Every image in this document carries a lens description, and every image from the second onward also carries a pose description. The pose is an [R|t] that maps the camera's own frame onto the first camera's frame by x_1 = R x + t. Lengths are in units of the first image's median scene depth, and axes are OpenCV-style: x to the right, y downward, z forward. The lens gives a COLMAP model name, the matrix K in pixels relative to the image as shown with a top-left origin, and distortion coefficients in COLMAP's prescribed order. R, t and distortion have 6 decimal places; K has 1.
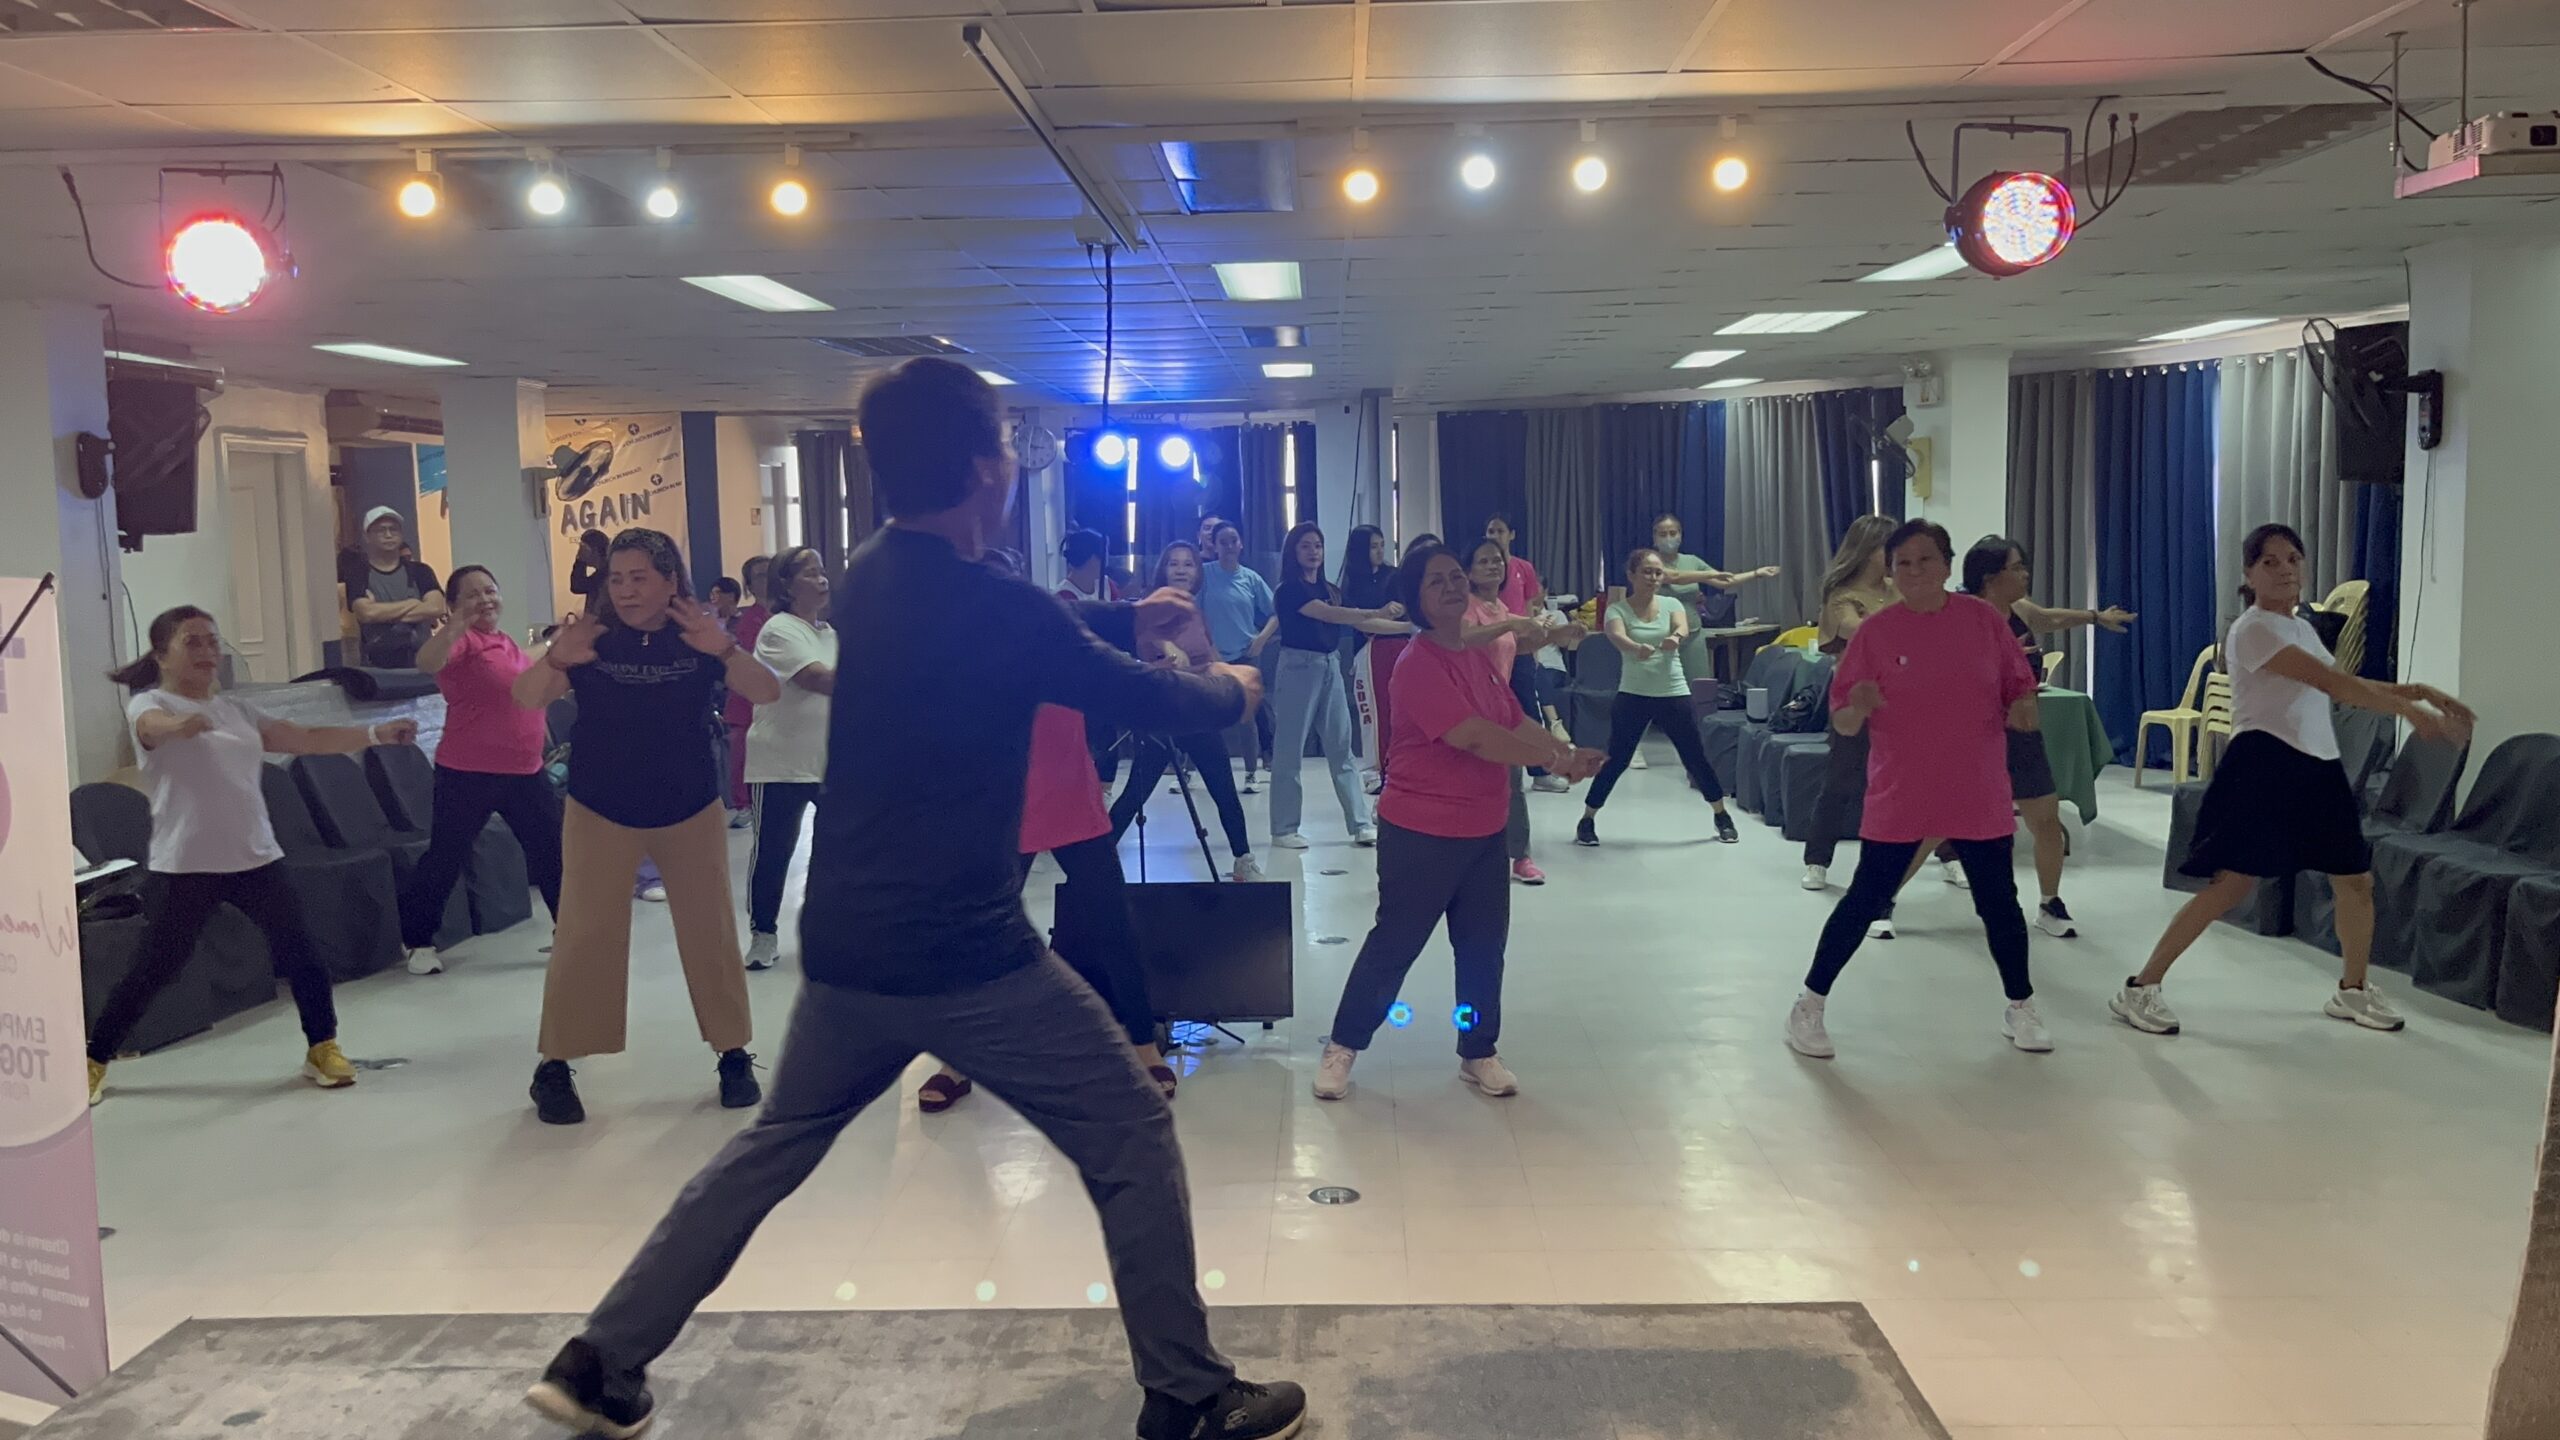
lens RADIAL K [[2131.1, 0, 1280.0], [0, 2131.1, 720.0], [0, 0, 1]] dist [0.005550, -0.006858]
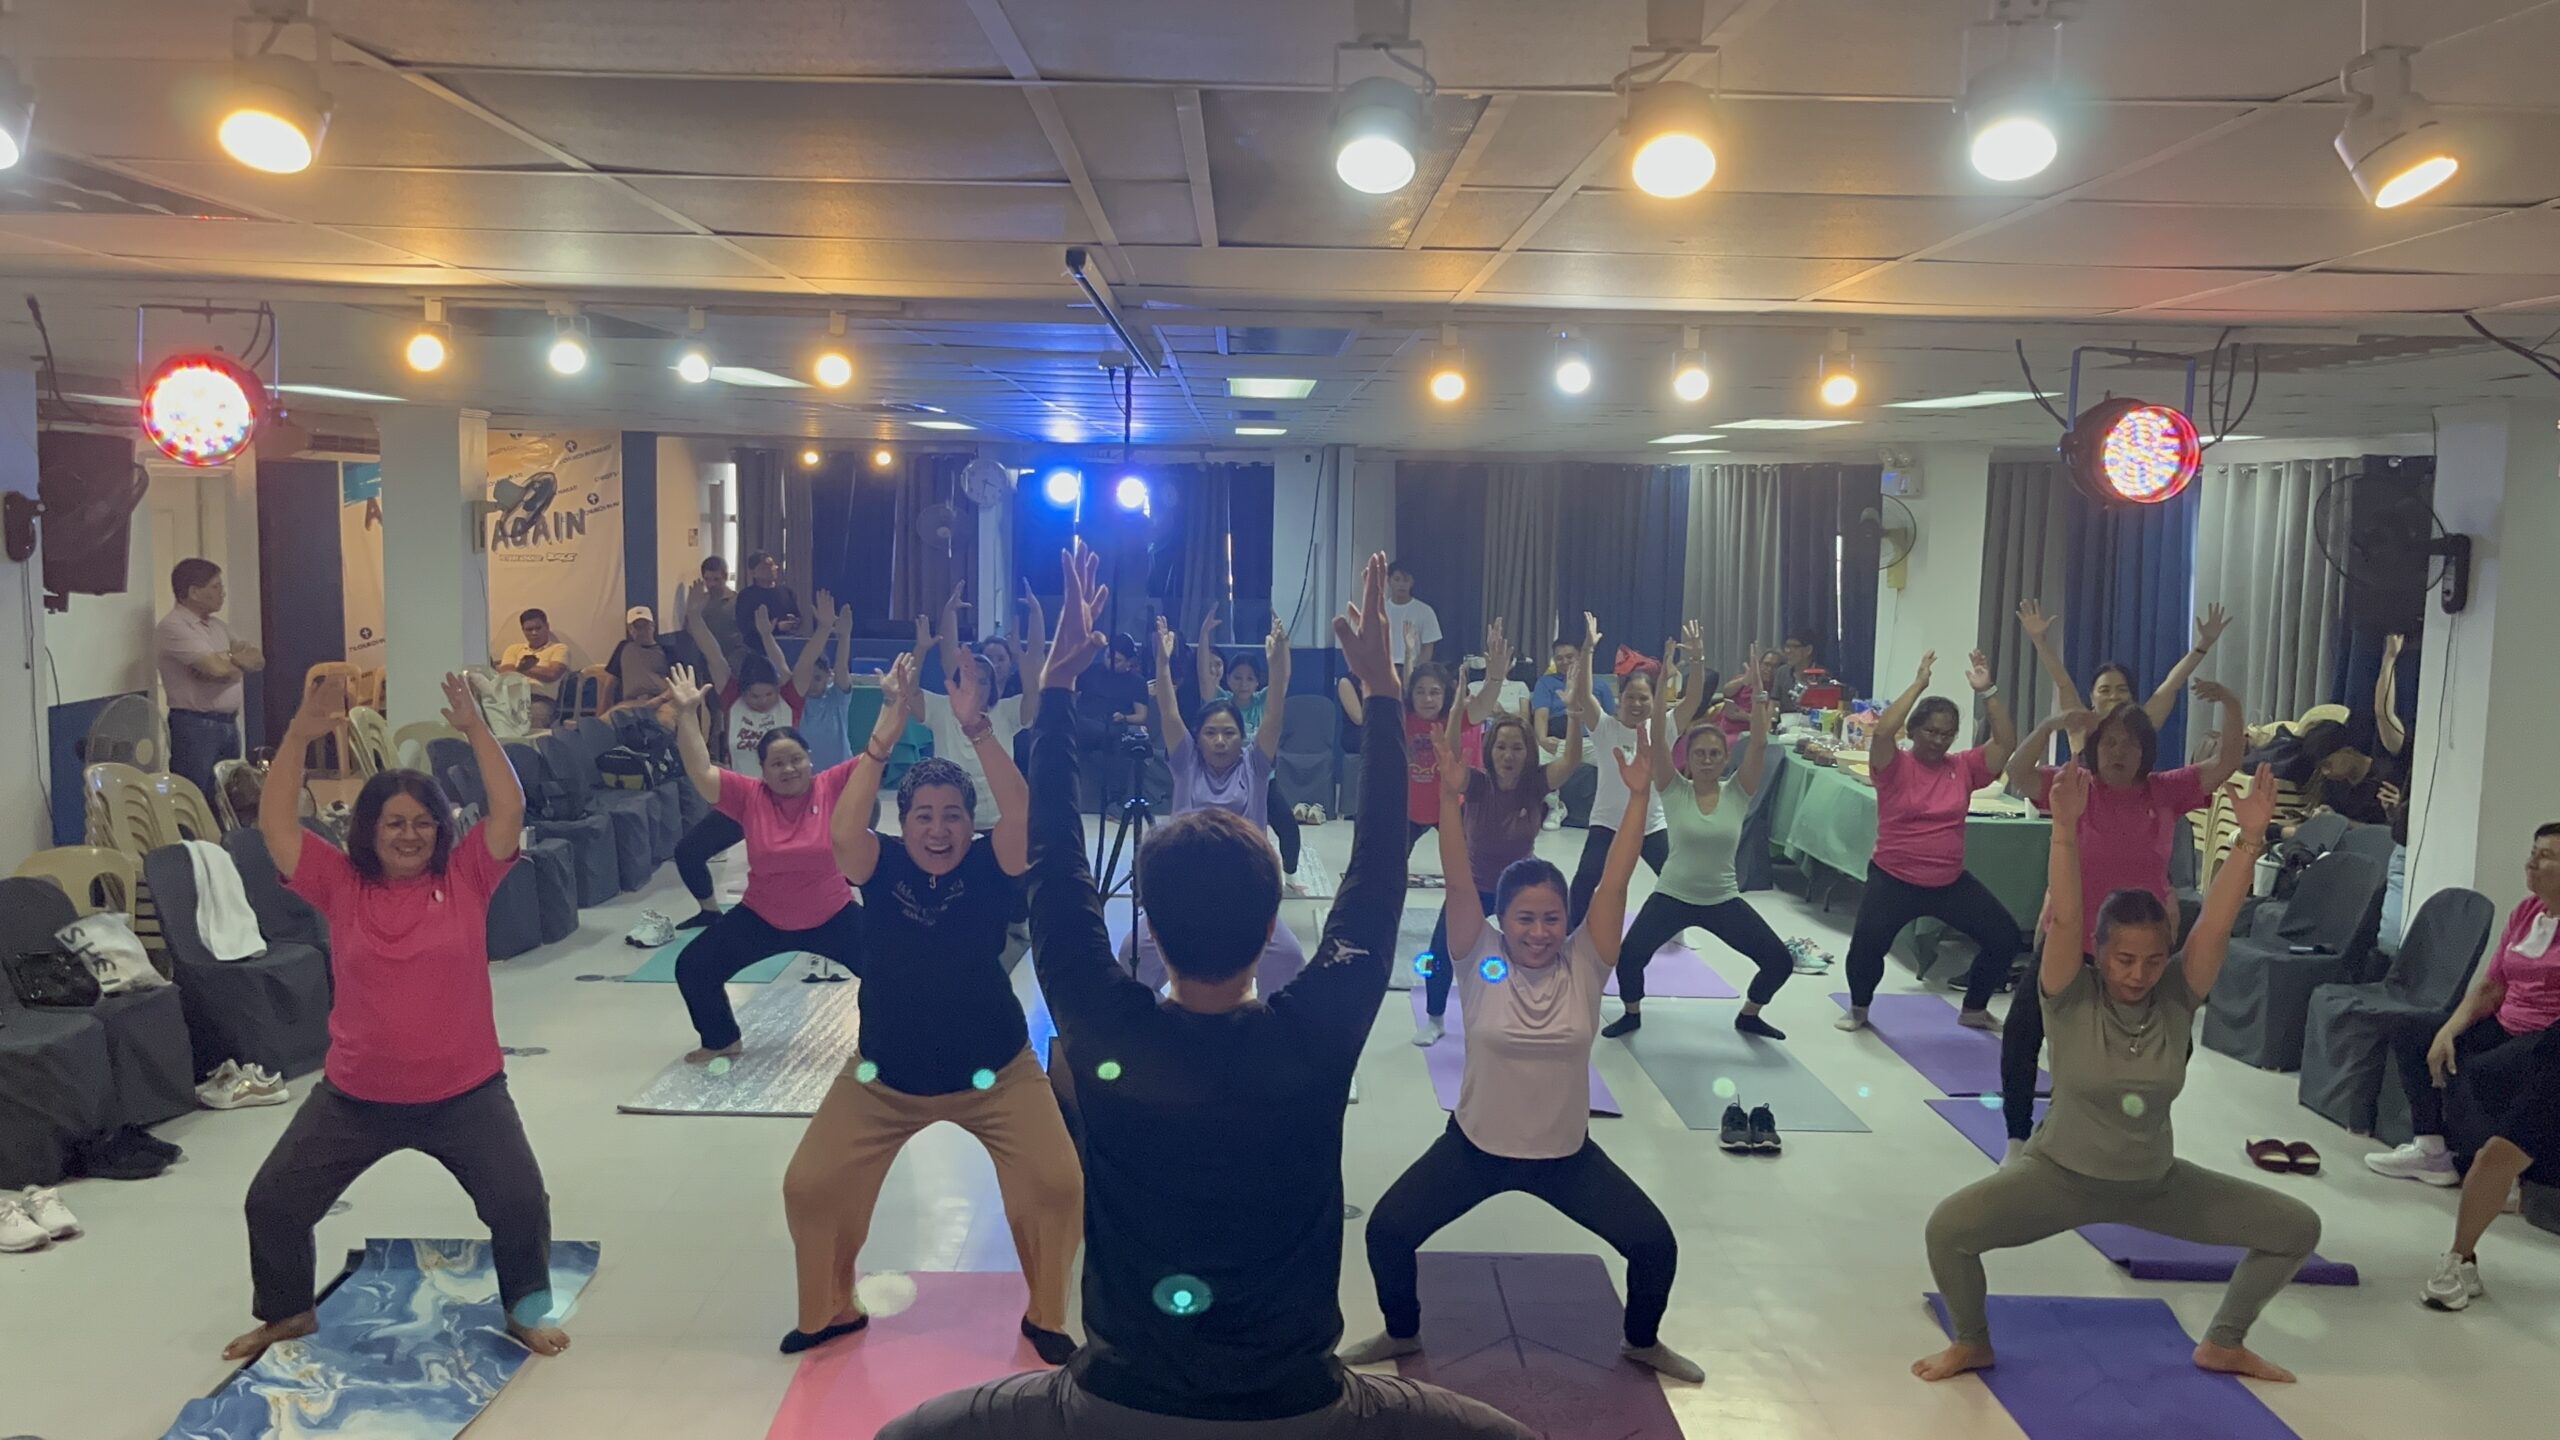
lens RADIAL K [[2126.5, 0, 1265.7], [0, 2126.5, 708.0], [0, 0, 1]] dist [0.012654, -0.012105]
pose [[0.998520, 0.037281, 0.039590, -0.073146], [-0.037428, 0.999295, 0.002989, -0.107315], [-0.039451, -0.004467, 0.999212, 0.067462]]
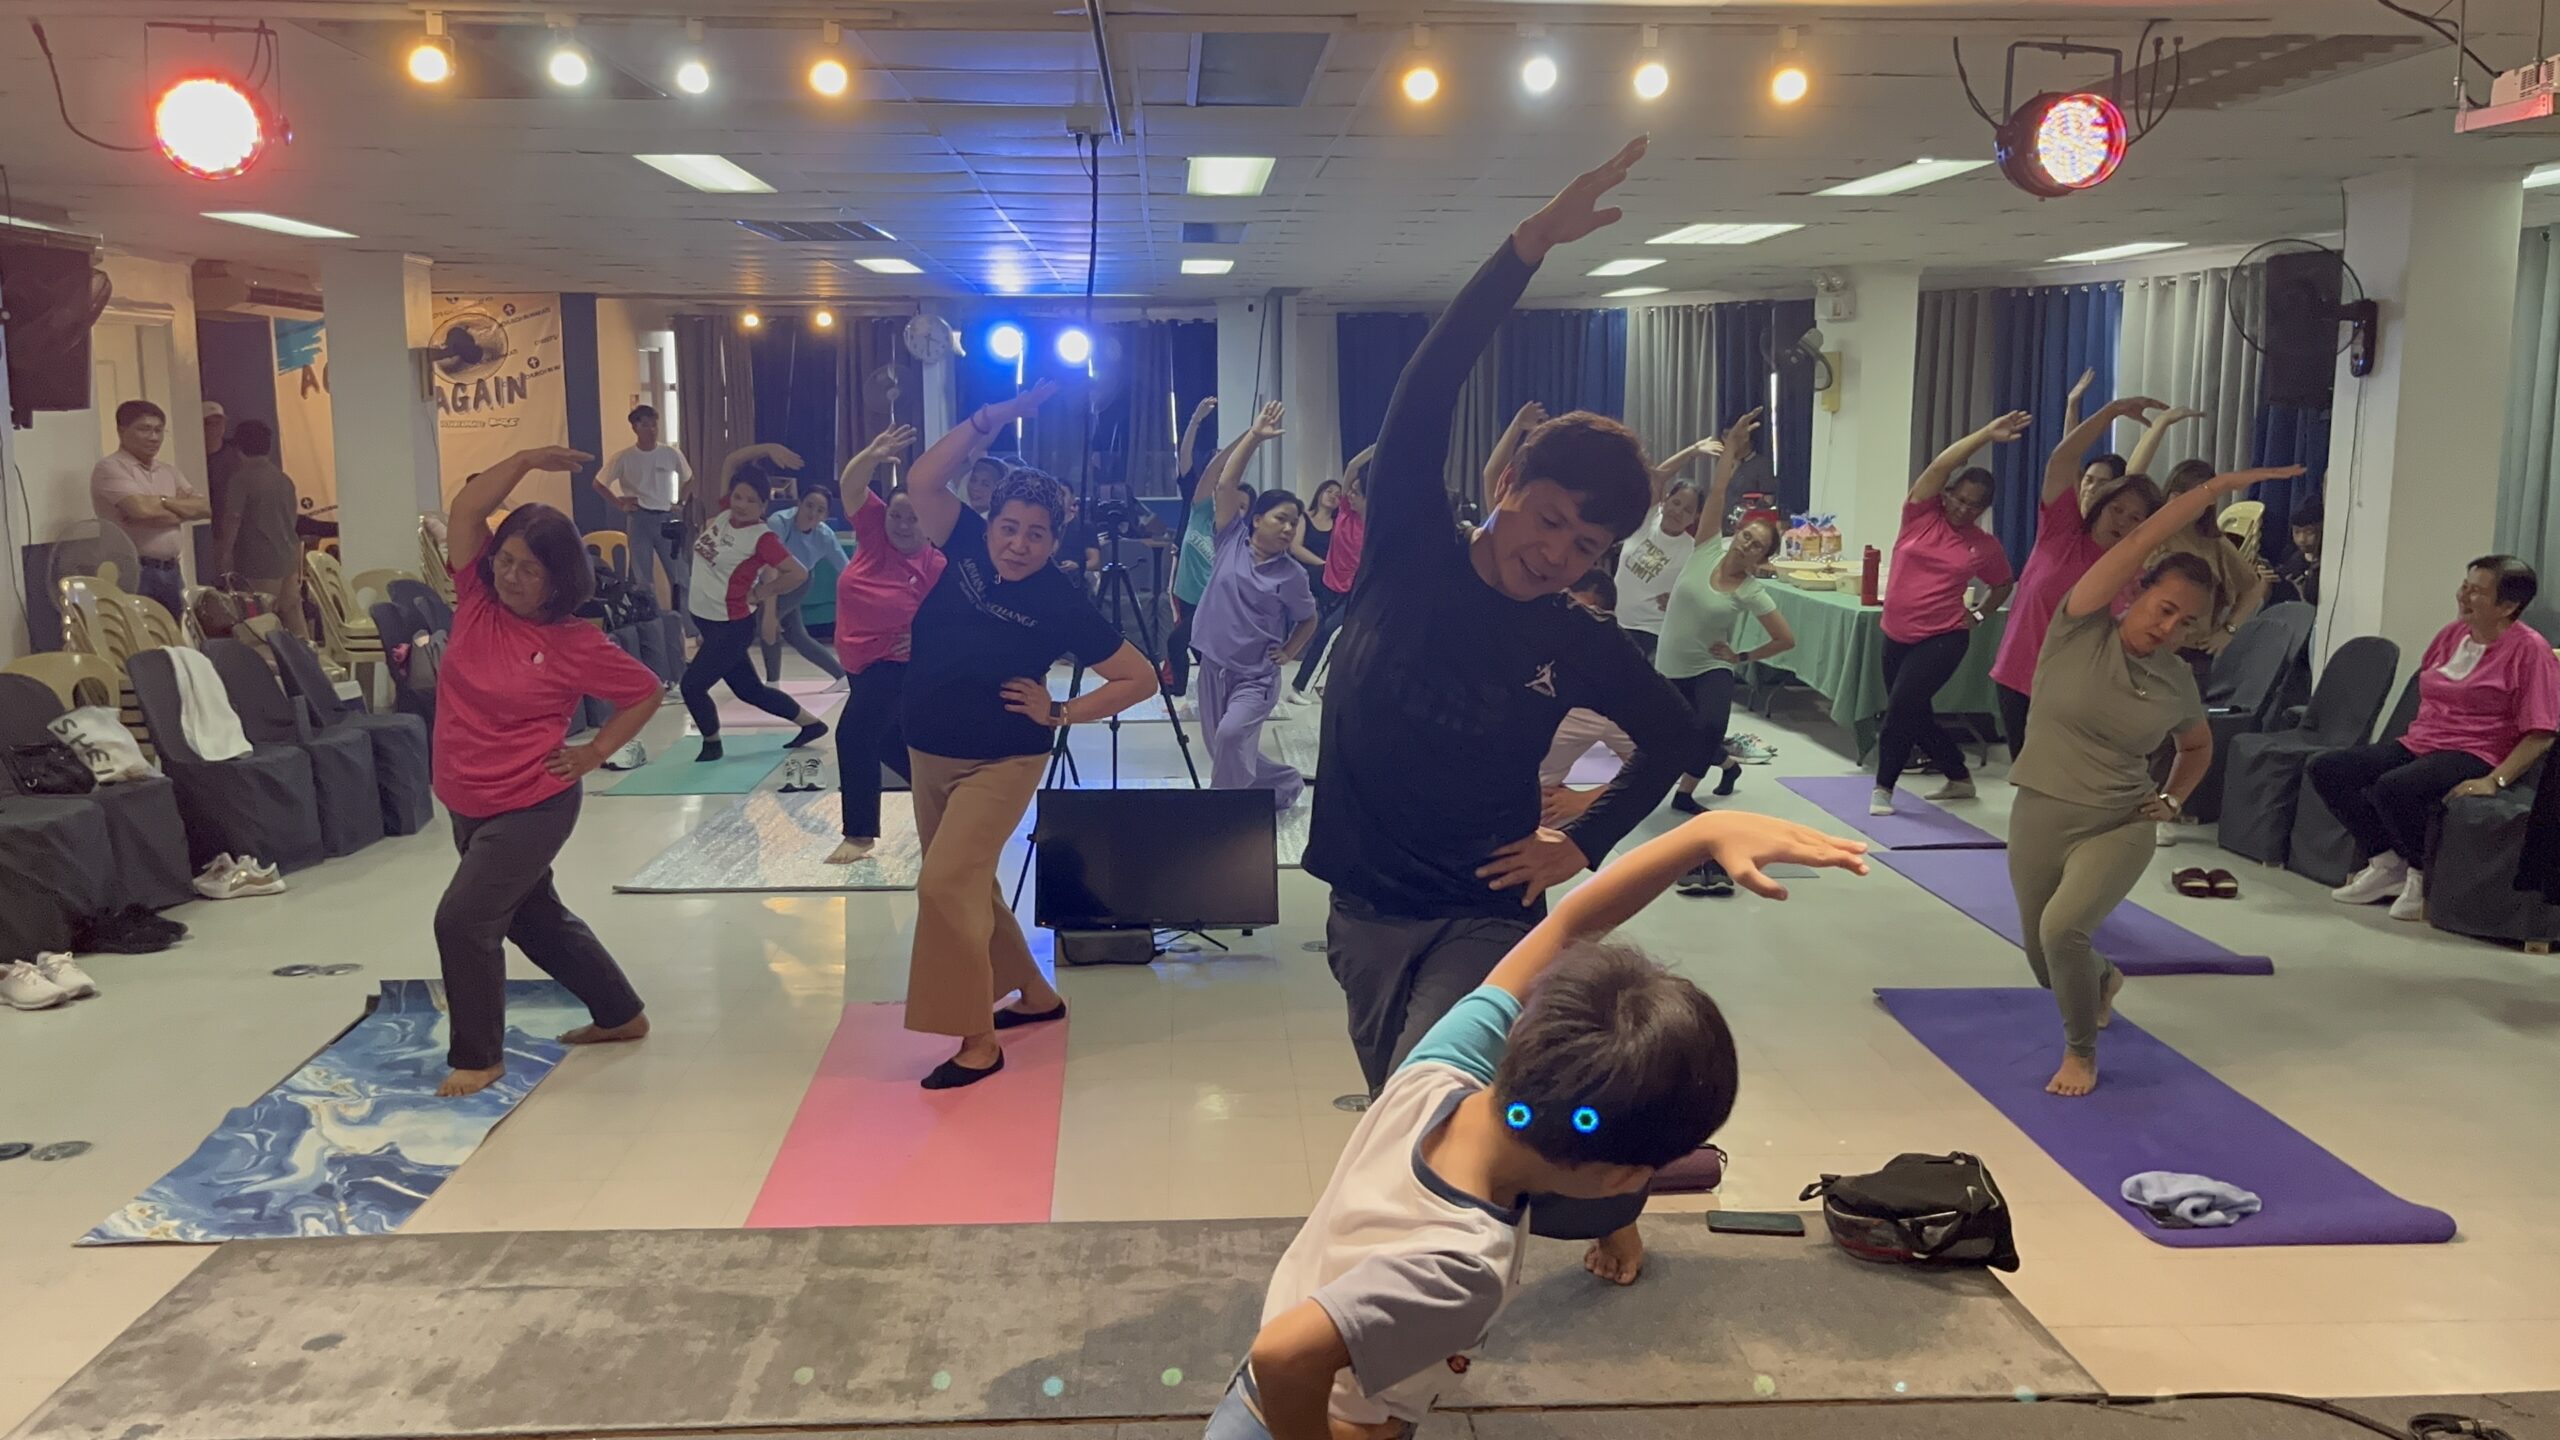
lens RADIAL K [[2131.1, 0, 1280.0], [0, 2131.1, 720.0], [0, 0, 1]] dist [0.005550, -0.006858]
pose [[0.996858, 0.010736, 0.078476, -0.098932], [-0.014426, 0.998809, 0.046607, -0.003405], [-0.077882, -0.047592, 0.995826, 0.014950]]
